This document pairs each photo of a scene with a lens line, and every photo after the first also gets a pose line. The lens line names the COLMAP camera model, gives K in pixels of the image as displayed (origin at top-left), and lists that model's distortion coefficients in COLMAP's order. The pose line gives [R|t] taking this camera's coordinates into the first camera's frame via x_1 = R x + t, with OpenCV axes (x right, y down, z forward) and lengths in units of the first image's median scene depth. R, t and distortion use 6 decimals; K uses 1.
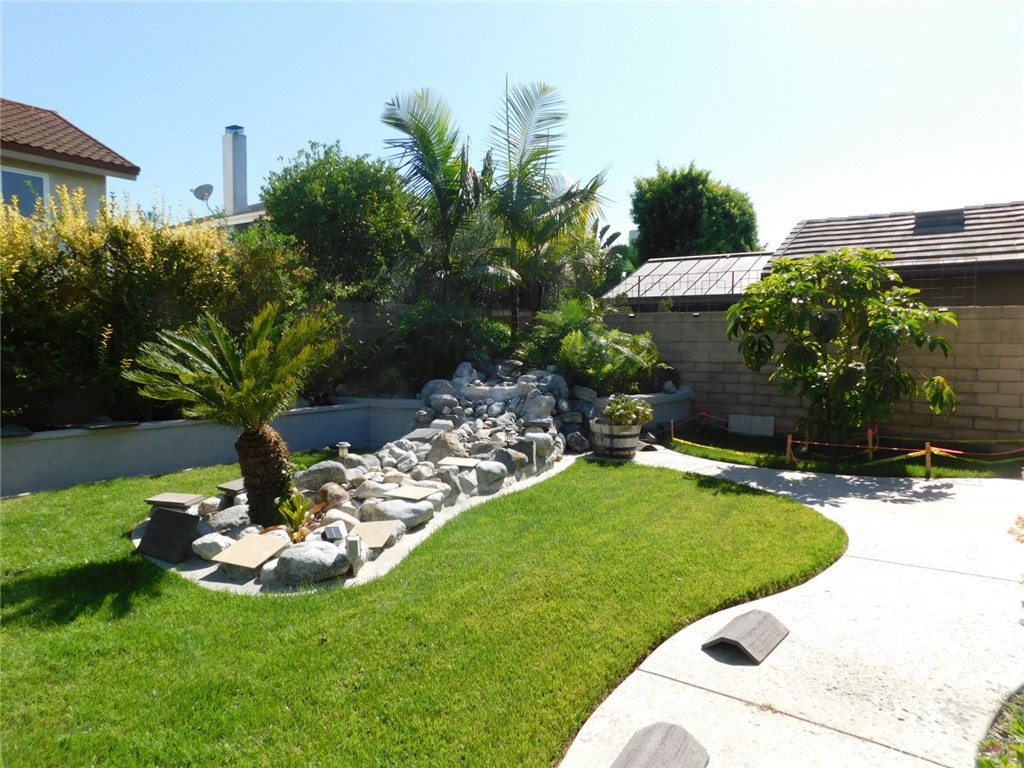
lens RADIAL K [[677.9, 0, 510.0], [0, 677.9, 384.5], [0, 0, 1]] dist [-0.066527, 0.053692]
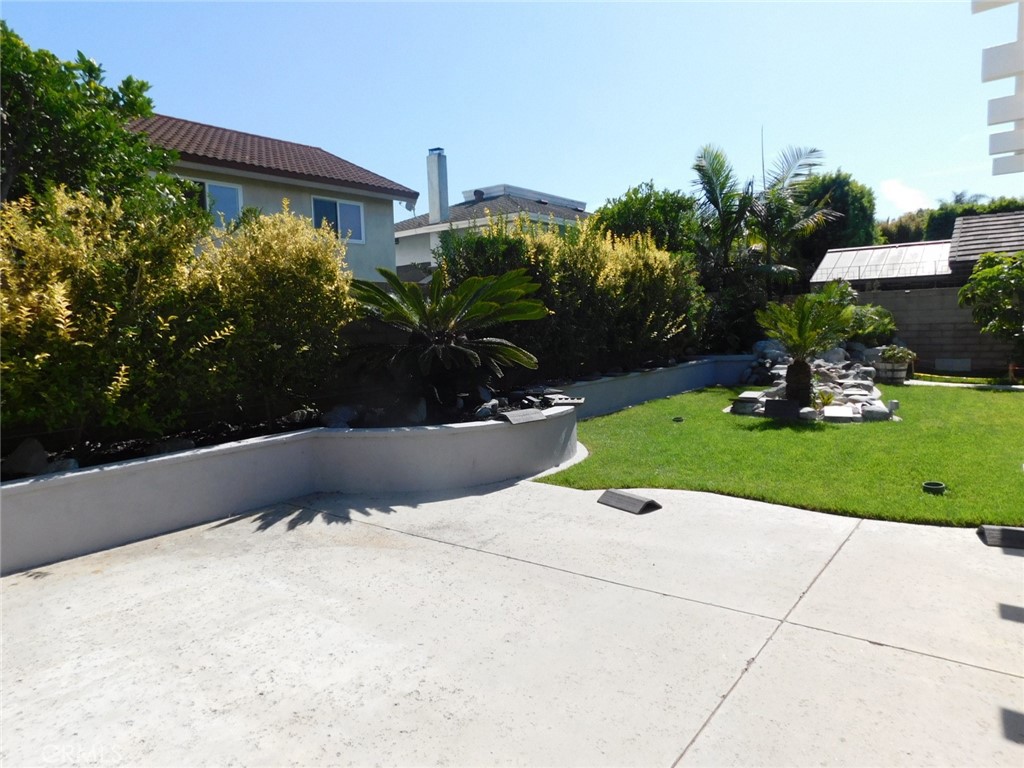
lens RADIAL K [[677.9, 0, 511.0], [0, 677.9, 380.3], [0, 0, 1]] dist [-0.066527, 0.053692]
pose [[0.998648, -0.038633, -0.034775, -0.539618], [0.039448, 0.998955, 0.023078, 0.020546], [0.033847, -0.024419, 0.999129, -0.477858]]
